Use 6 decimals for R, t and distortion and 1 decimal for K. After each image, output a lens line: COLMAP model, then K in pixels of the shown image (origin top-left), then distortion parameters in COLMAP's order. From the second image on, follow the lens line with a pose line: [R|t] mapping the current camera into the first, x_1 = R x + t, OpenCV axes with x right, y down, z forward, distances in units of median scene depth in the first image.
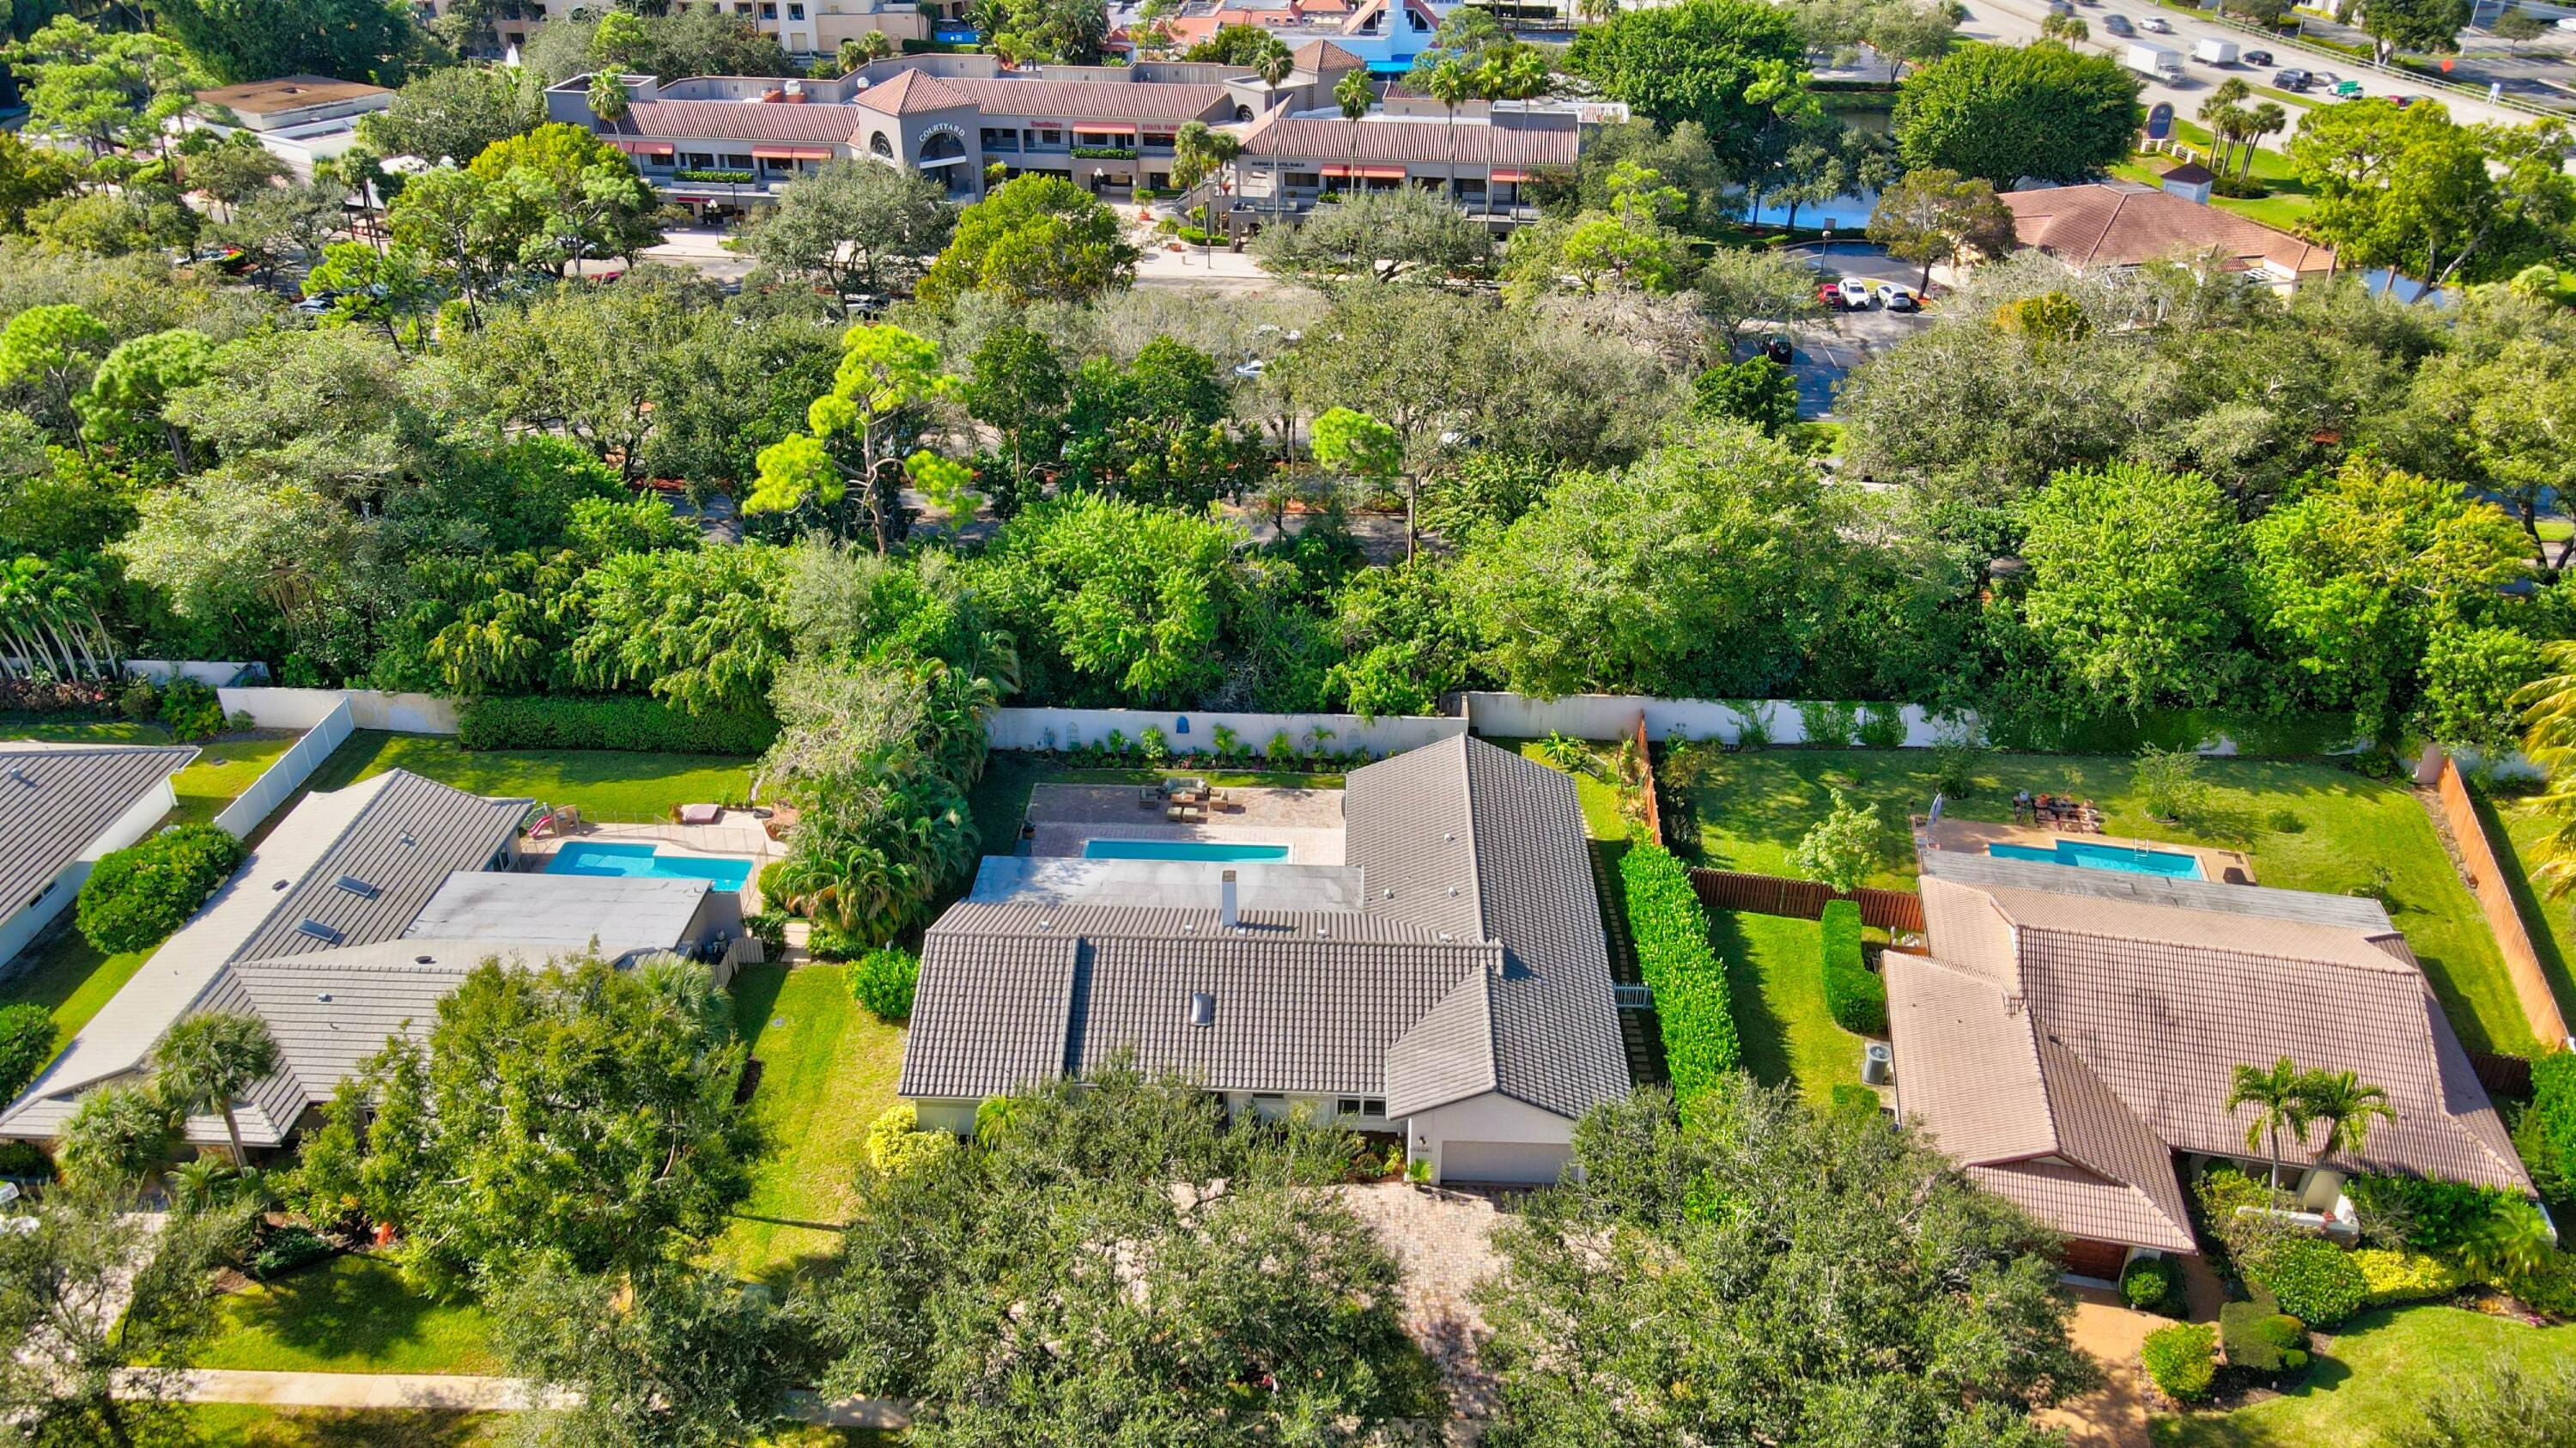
lens RADIAL K [[1883.0, 0, 1288.0], [0, 1883.0, 724.0], [0, 0, 1]] dist [-0.008513, 0.000755]
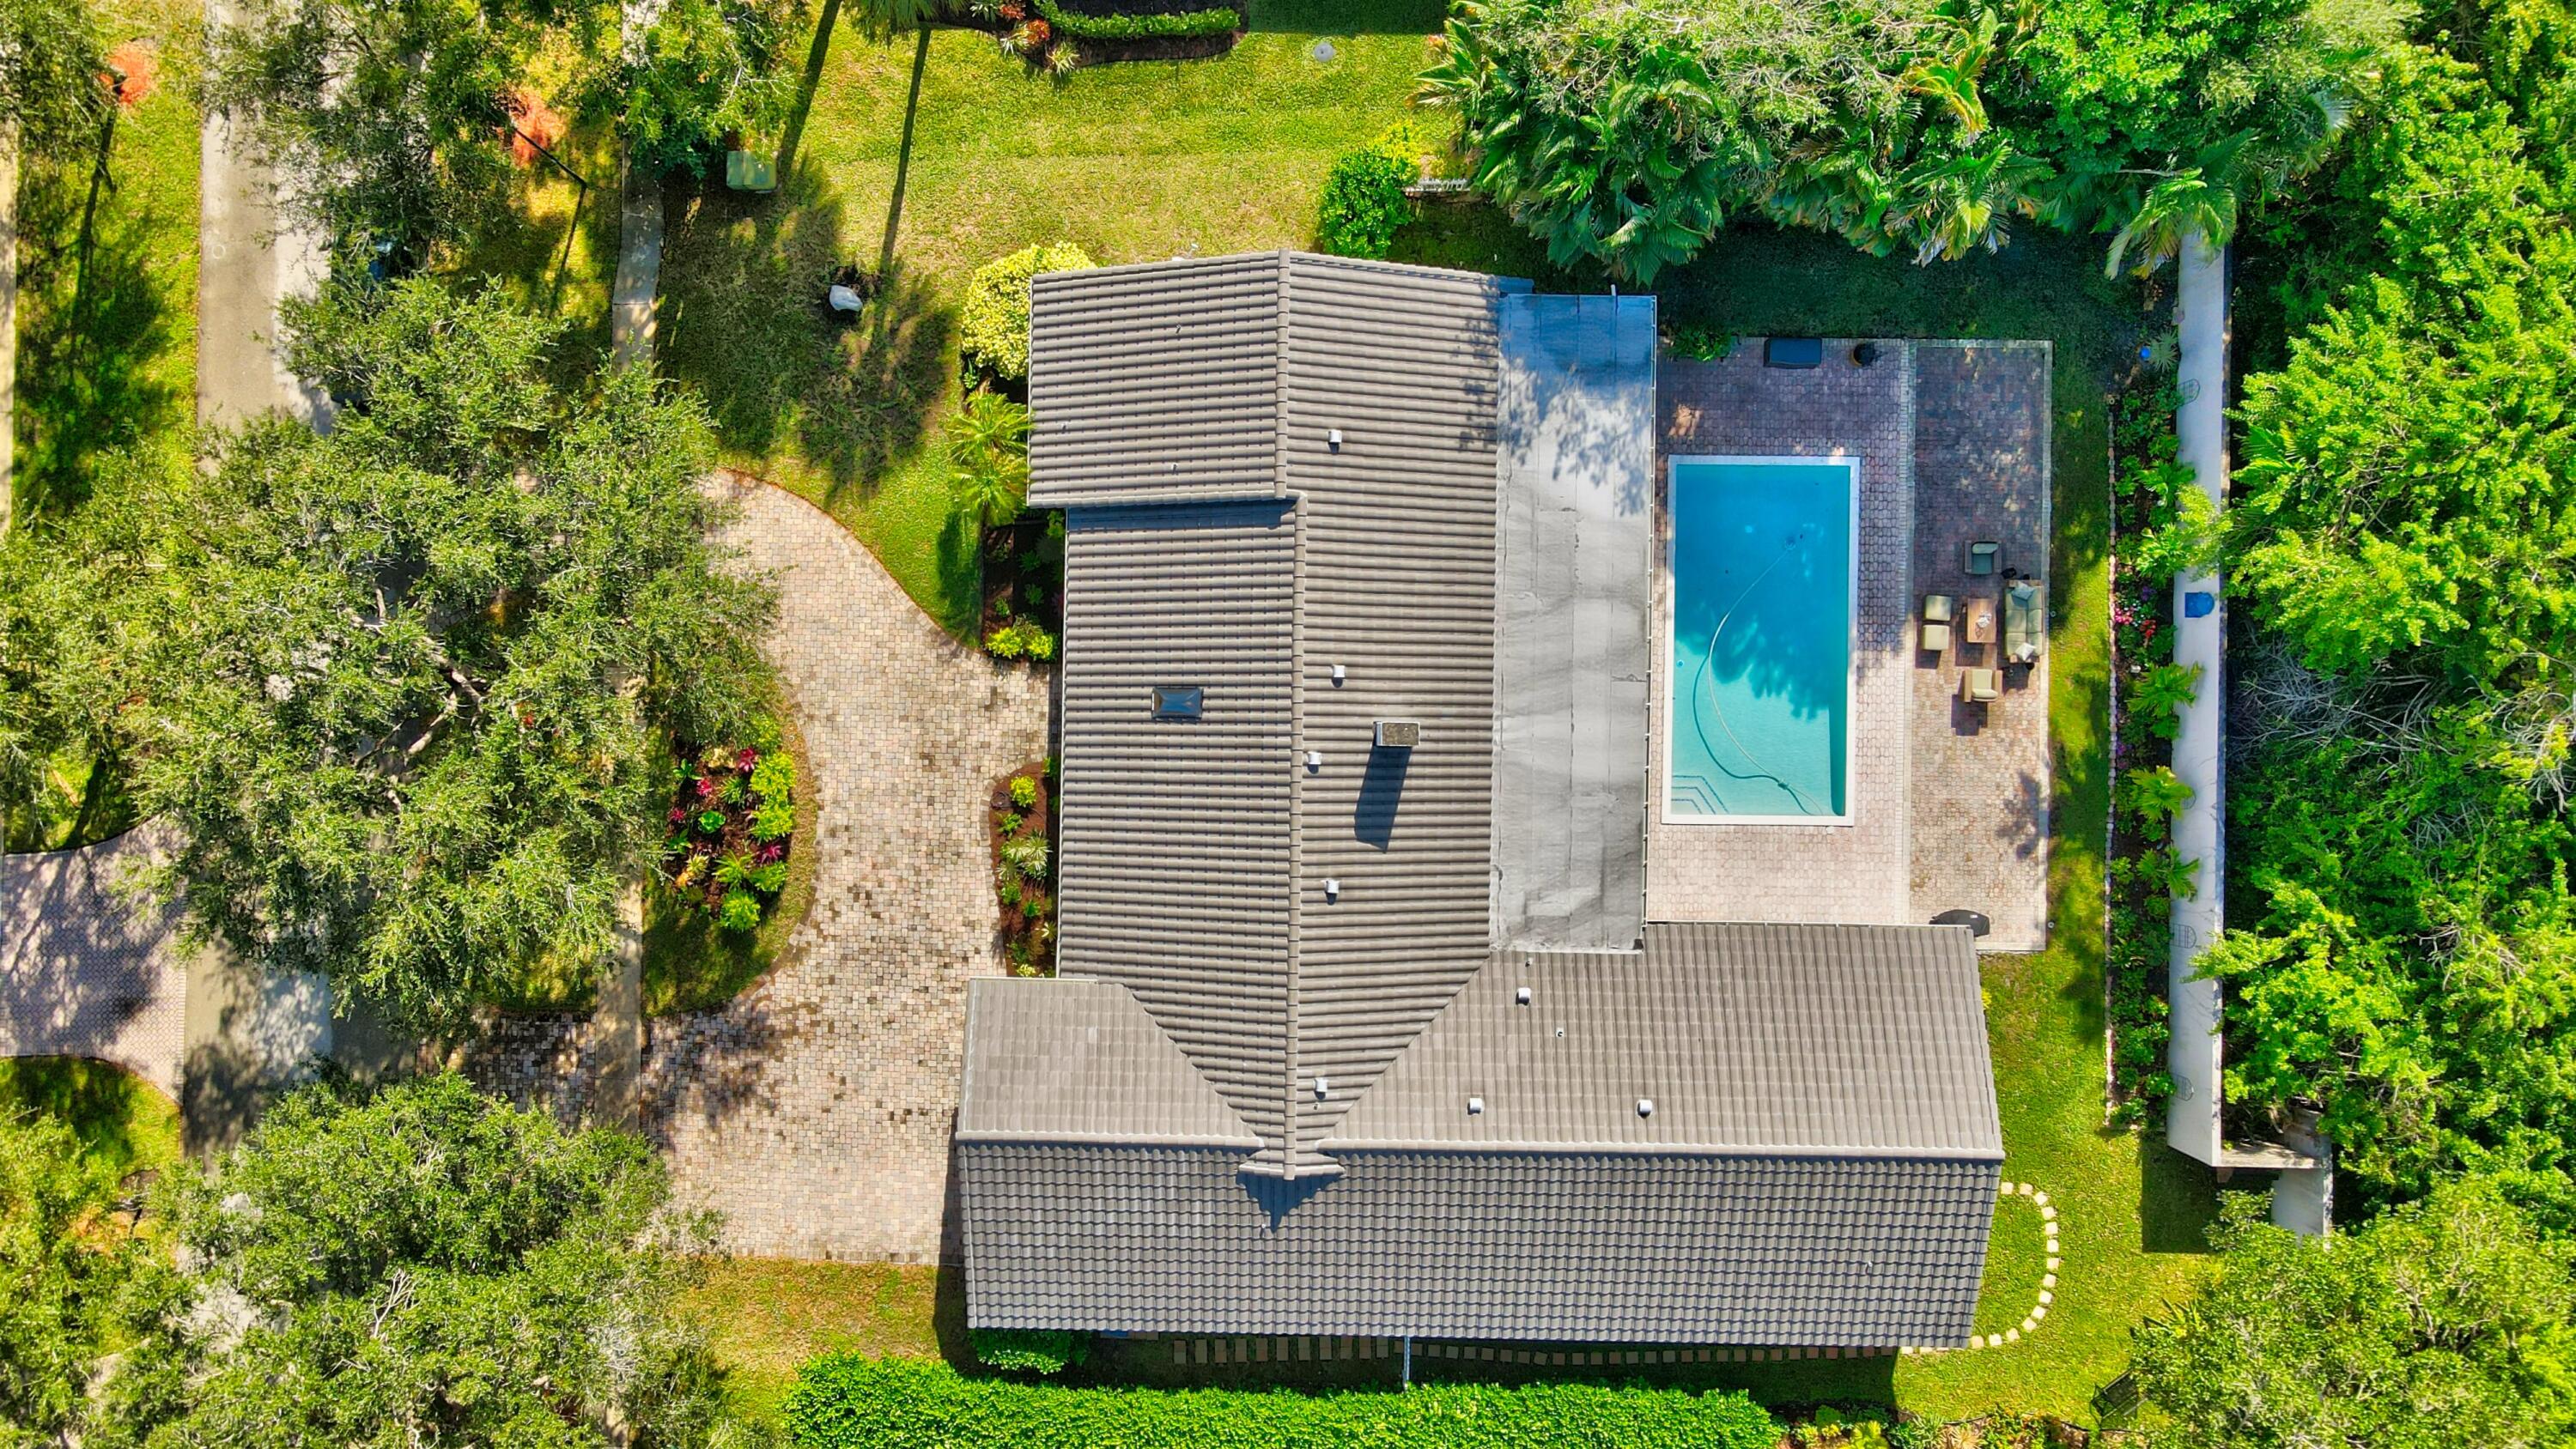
lens RADIAL K [[1882.5, 0, 1288.0], [0, 1882.5, 724.5], [0, 0, 1]] dist [-0.008513, 0.000755]
pose [[0.020755, 0.999579, -0.020268, -0.018944], [-0.466930, 0.027617, 0.883863, -0.352781], [0.884051, -0.008881, 0.467307, 0.575478]]
